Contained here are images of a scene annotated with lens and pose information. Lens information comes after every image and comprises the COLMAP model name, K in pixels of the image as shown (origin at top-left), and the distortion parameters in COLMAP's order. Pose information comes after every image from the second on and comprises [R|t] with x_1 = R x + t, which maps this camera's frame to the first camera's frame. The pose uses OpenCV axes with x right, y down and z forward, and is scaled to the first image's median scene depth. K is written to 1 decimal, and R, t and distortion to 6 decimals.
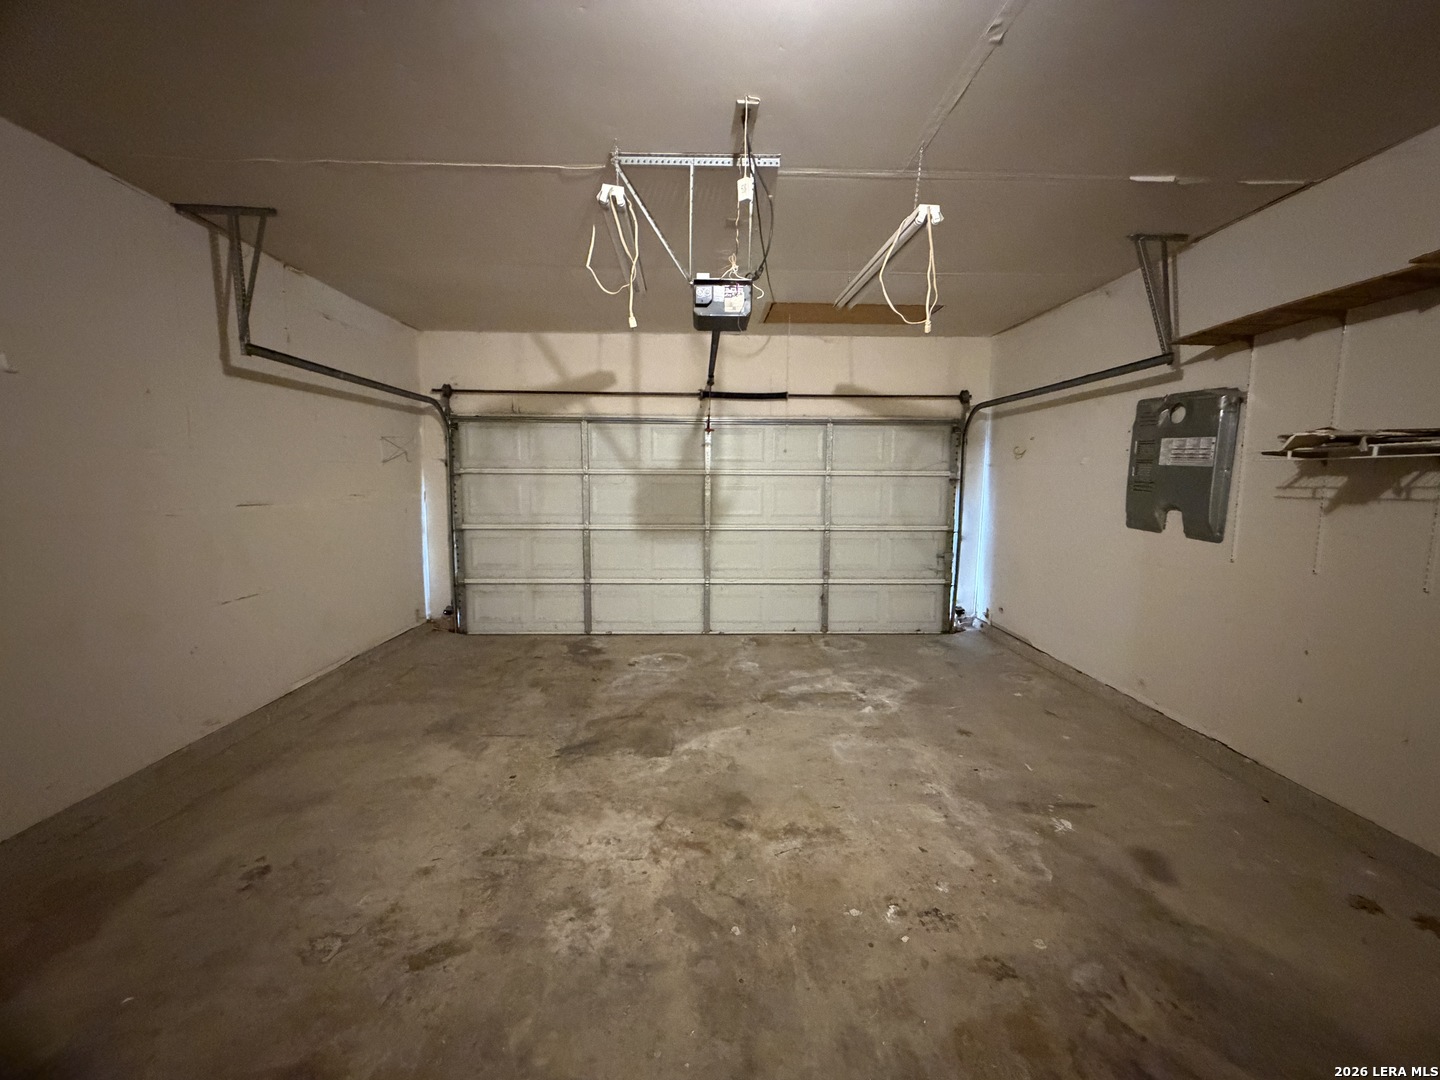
lens RADIAL K [[574.7, 0, 715.5], [0, 574.7, 536.9], [0, 0, 1]] dist [-0.000267, -0.000022]
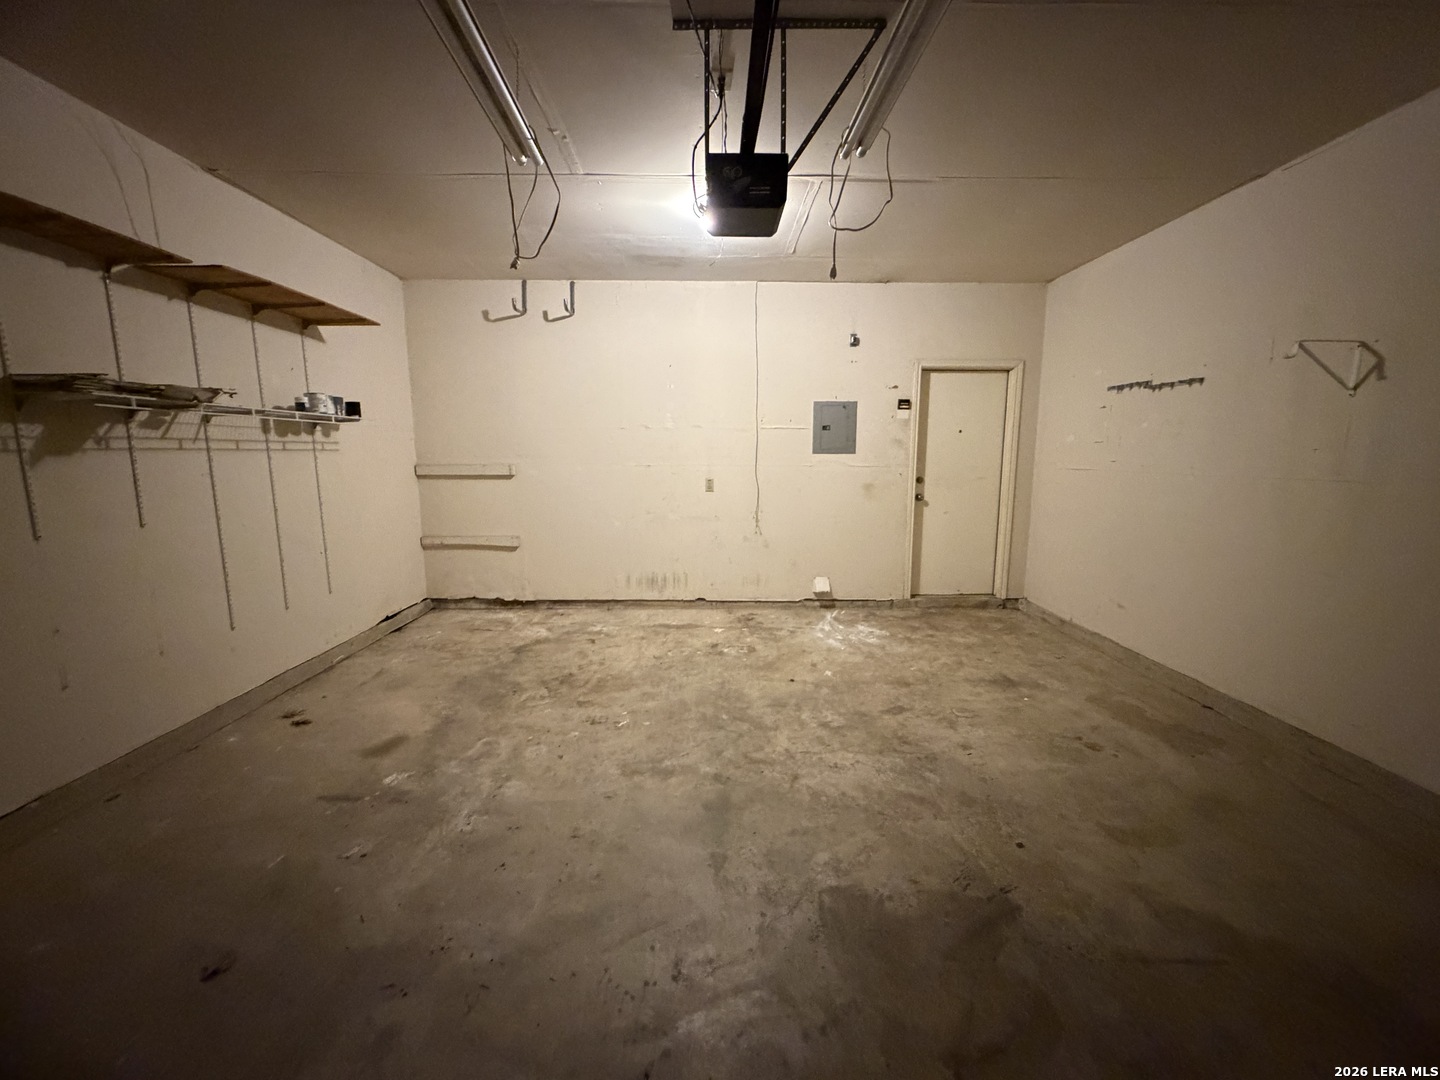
lens RADIAL K [[574.7, 0, 715.5], [0, 574.7, 536.9], [0, 0, 1]] dist [-0.000267, -0.000022]
pose [[-0.999800, -0.011627, 0.016257, 0.034888], [-0.007151, 0.967640, 0.252233, -0.181074], [-0.018664, 0.252066, -0.967530, 2.019720]]
